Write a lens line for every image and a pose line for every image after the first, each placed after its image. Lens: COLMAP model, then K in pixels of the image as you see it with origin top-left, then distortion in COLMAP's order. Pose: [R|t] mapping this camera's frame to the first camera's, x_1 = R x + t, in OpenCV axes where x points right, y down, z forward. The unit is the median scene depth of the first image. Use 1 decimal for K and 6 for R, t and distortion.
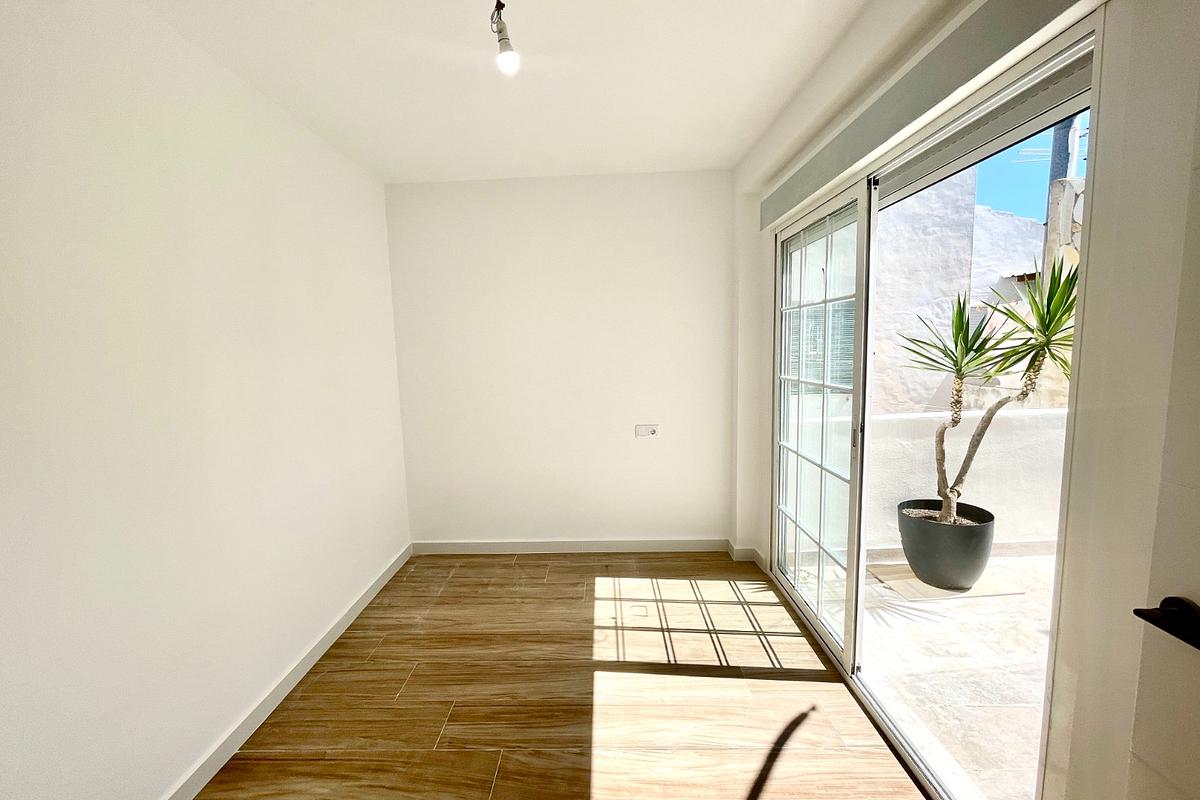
lens RADIAL K [[485.6, 0, 596.4], [0, 485.6, 396.2], [0, 0, 1]] dist [0.000121, 0.000278]
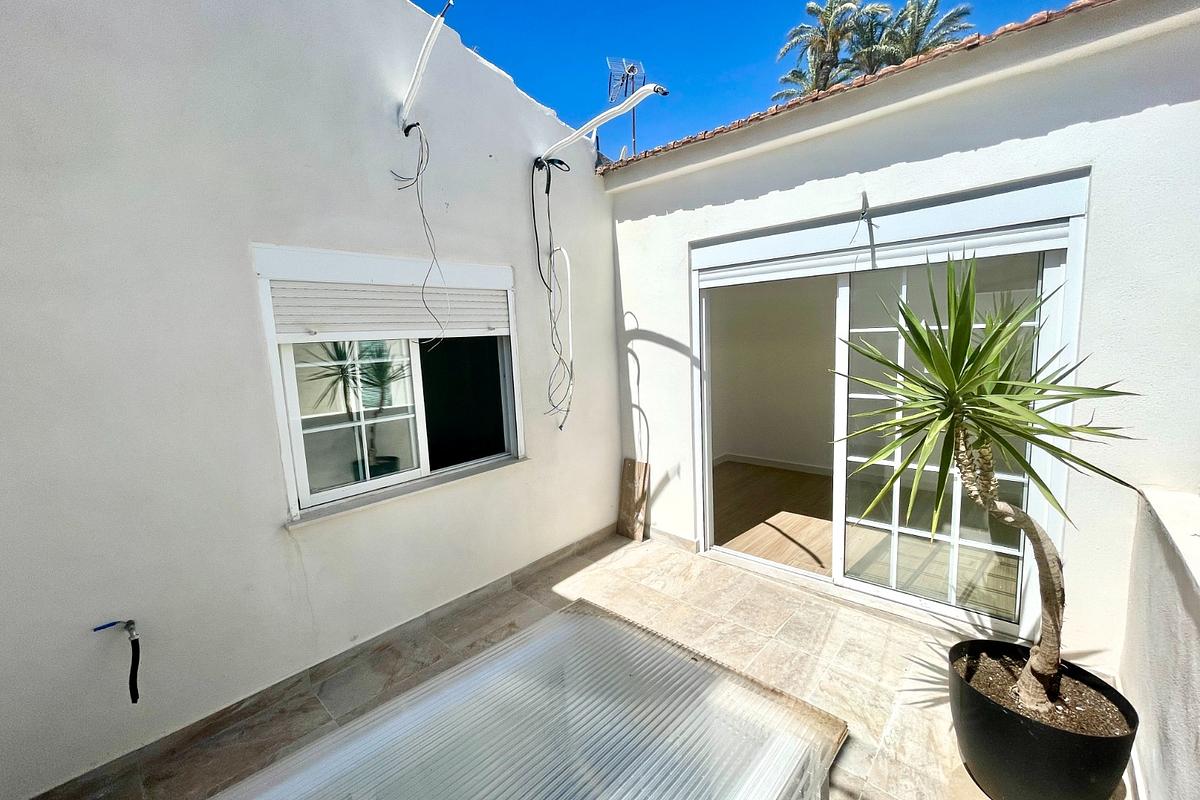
lens RADIAL K [[485.6, 0, 596.4], [0, 485.6, 396.2], [0, 0, 1]] dist [0.000121, 0.000278]
pose [[-0.666296, 0.143020, -0.731844, 1.723641], [-0.022938, 0.977039, 0.211820, -0.248515], [0.745335, 0.157922, -0.647717, 1.128854]]
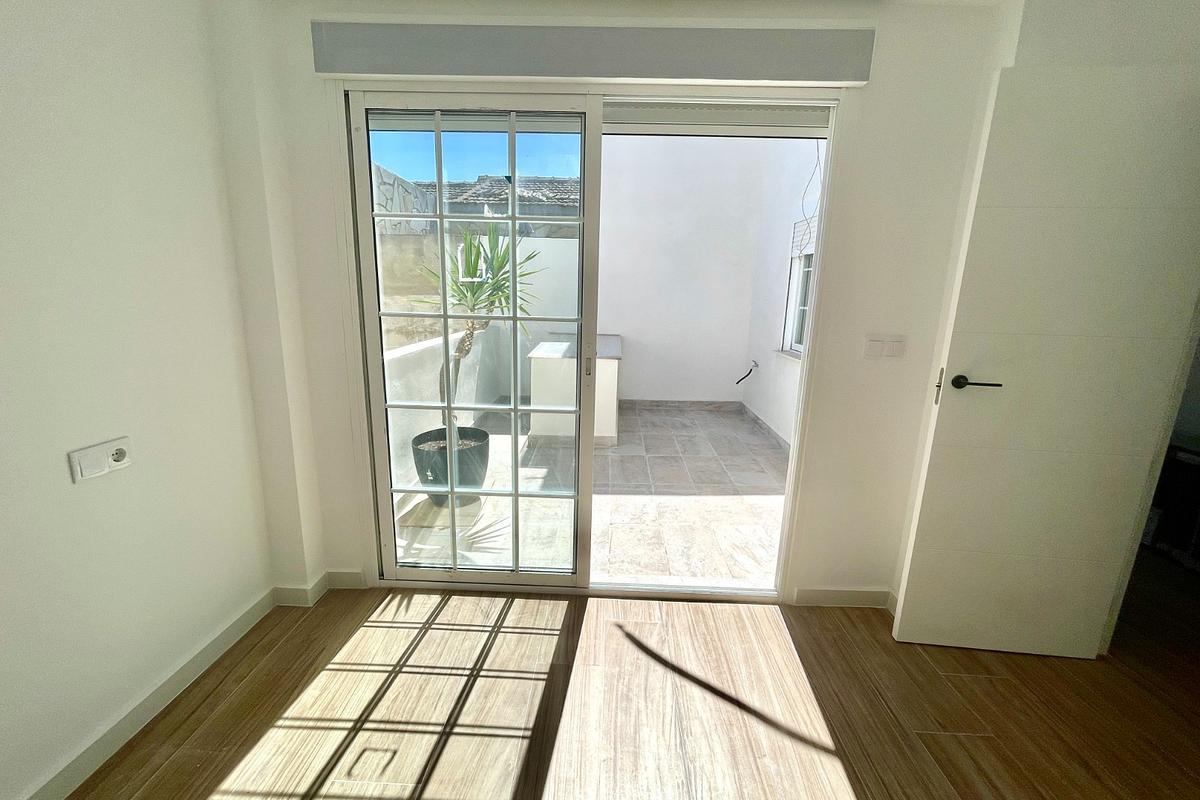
lens RADIAL K [[485.6, 0, 596.4], [0, 485.6, 396.2], [0, 0, 1]] dist [0.000121, 0.000278]
pose [[0.023517, -0.183086, 0.982816, -0.381914], [0.082445, 0.980094, 0.180606, -0.026169], [-0.996318, 0.076781, 0.038144, 0.765294]]
